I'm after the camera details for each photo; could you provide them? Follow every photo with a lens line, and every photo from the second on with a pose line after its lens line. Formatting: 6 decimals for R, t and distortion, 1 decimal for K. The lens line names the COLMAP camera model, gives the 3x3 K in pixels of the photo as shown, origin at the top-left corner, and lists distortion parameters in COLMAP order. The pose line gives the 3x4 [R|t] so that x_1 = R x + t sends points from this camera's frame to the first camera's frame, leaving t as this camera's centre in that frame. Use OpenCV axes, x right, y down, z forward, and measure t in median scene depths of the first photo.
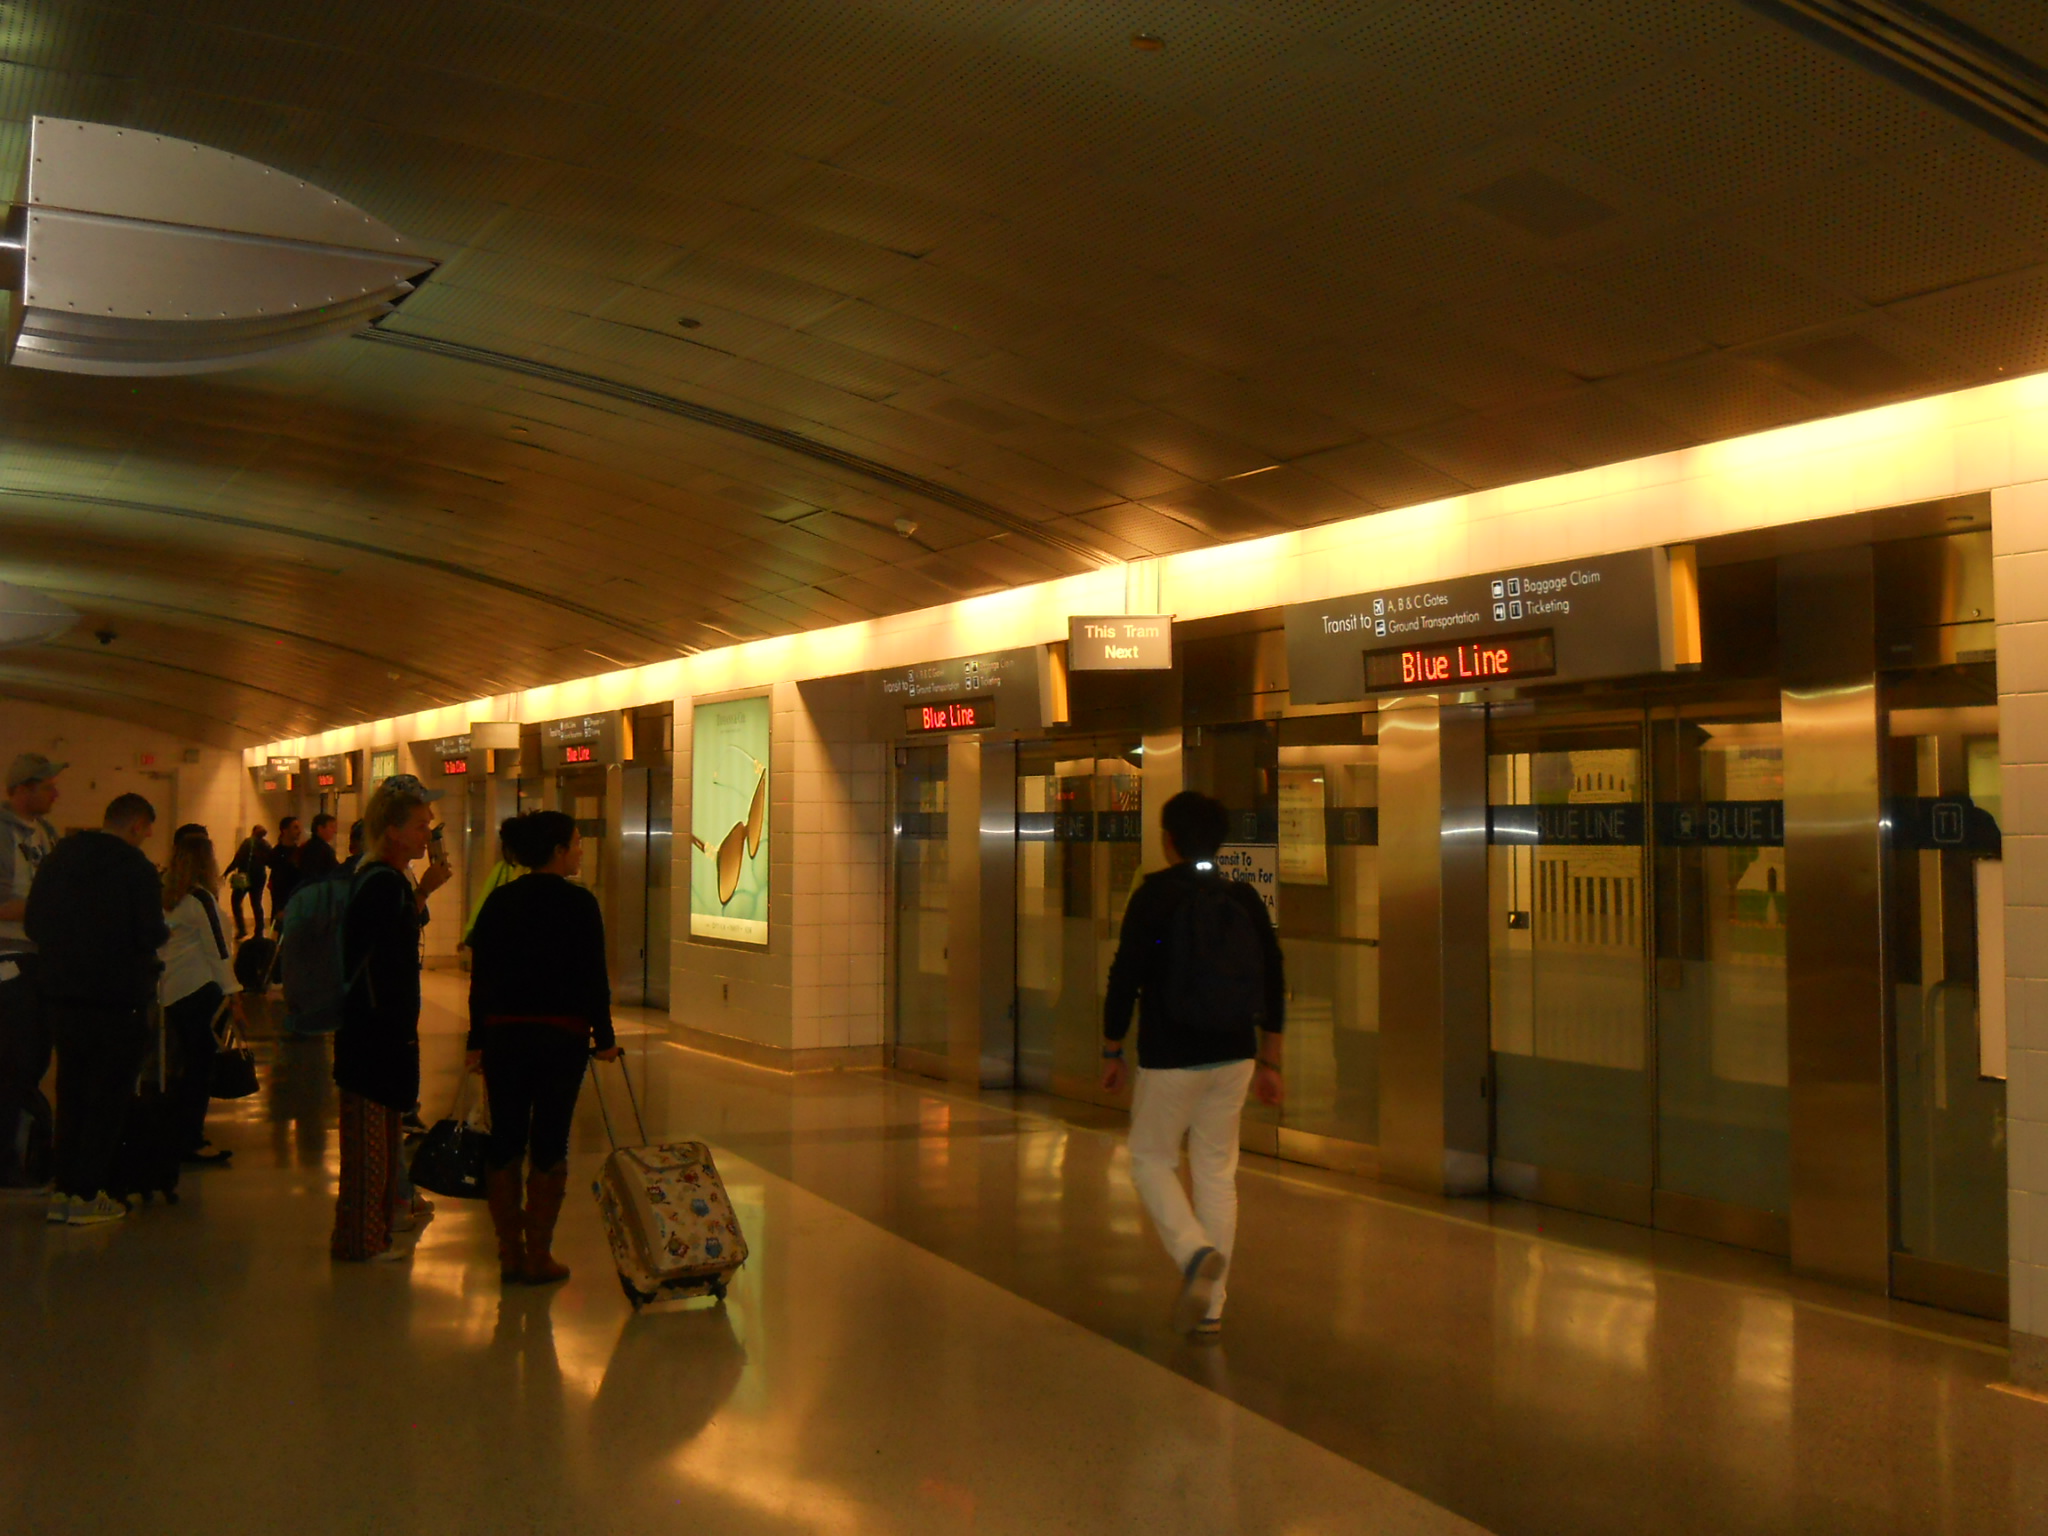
lens RADIAL K [[2592.8, 0, 1021.9], [0, 2592.8, 841.8], [0, 0, 1]] dist [0.294726, -0.001691]
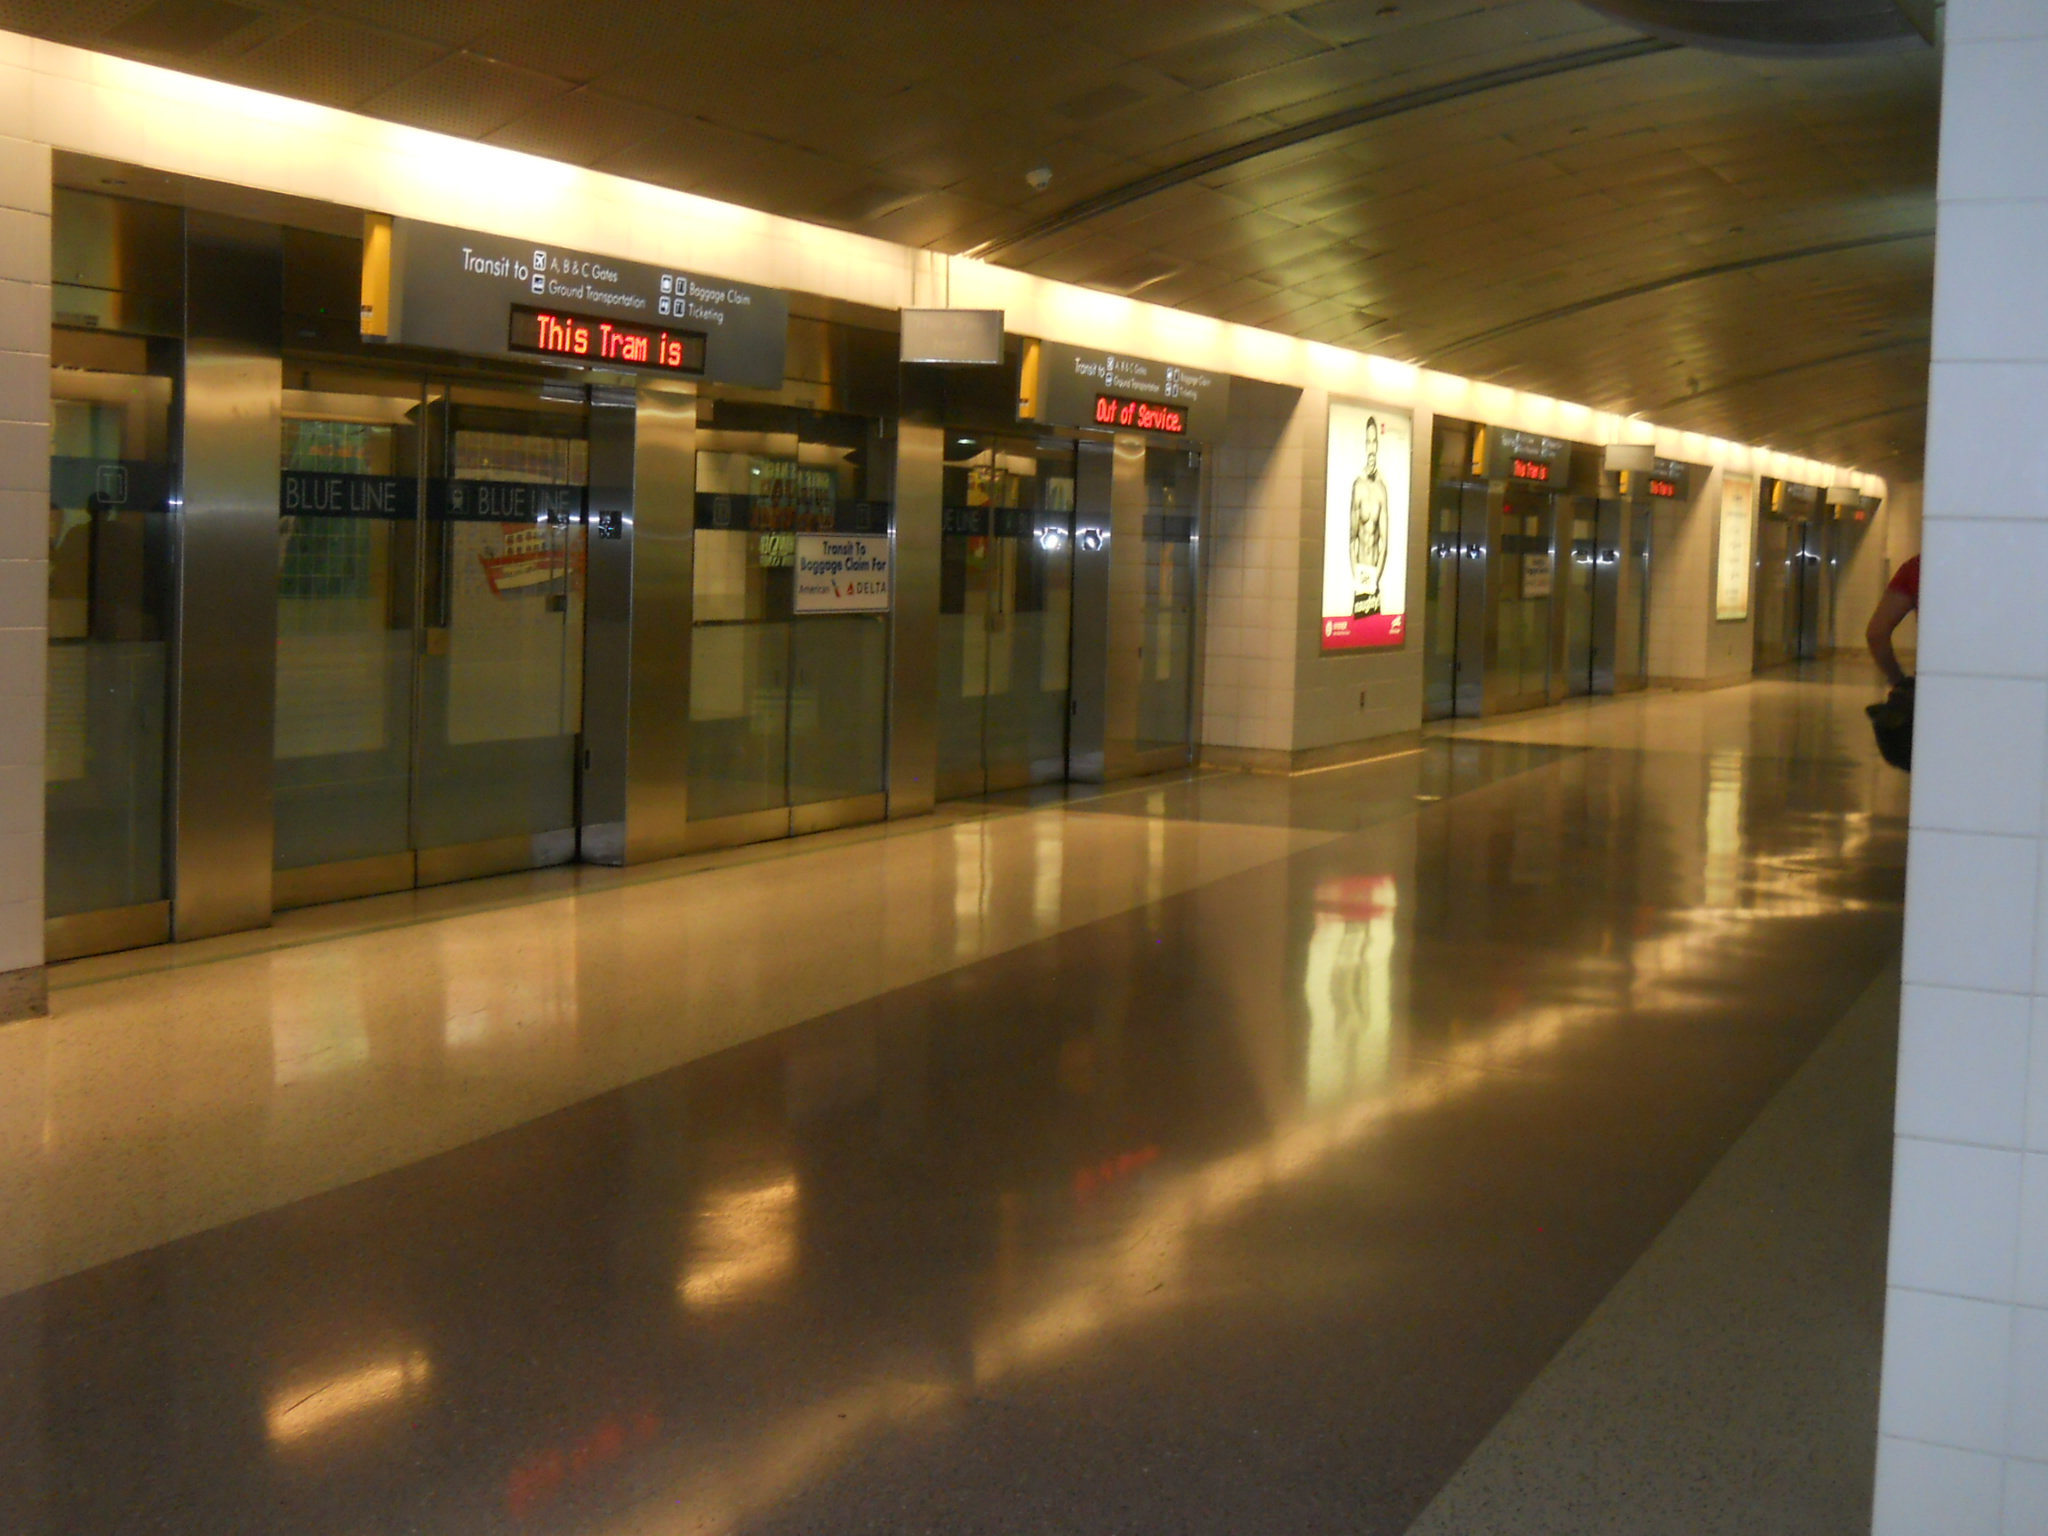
lens RADIAL K [[2447.7, 0, 1024.0], [0, 2447.7, 768.0], [0, 0, 1]] dist [0.013446, -0.006348]
pose [[-0.623646, -0.098407, 0.775488, -0.663138], [-0.031973, 0.994426, 0.100477, -0.005948], [-0.781053, 0.037867, -0.623316, 1.448415]]
